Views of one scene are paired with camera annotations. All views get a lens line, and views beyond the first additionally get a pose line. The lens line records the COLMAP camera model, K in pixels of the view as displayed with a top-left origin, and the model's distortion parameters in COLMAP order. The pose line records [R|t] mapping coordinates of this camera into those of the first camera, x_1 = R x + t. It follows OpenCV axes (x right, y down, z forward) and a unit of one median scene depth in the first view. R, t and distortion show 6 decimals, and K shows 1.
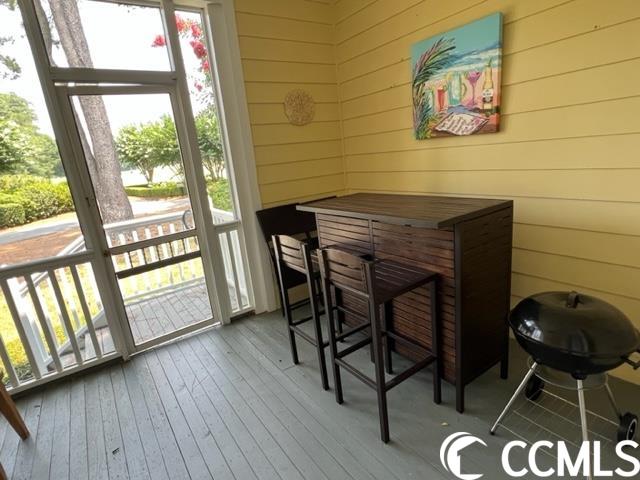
lens RADIAL K [[346.0, 0, 320.5], [0, 346.0, 246.7], [0, 0, 1]] dist [0.004575, 0.000809]
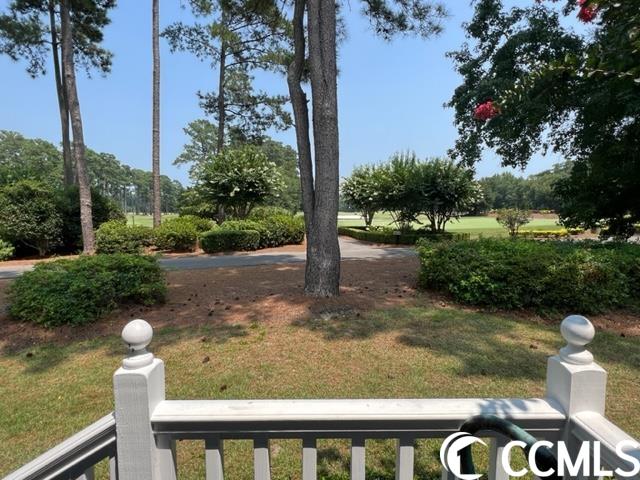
lens RADIAL K [[346.0, 0, 317.6], [0, 346.0, 239.7], [0, 0, 1]] dist [0.004575, 0.000809]
pose [[0.819619, 0.142426, -0.554923, -0.072483], [-0.229454, 0.969134, -0.090165, -0.031609], [0.524953, 0.201230, 0.827001, 0.147189]]
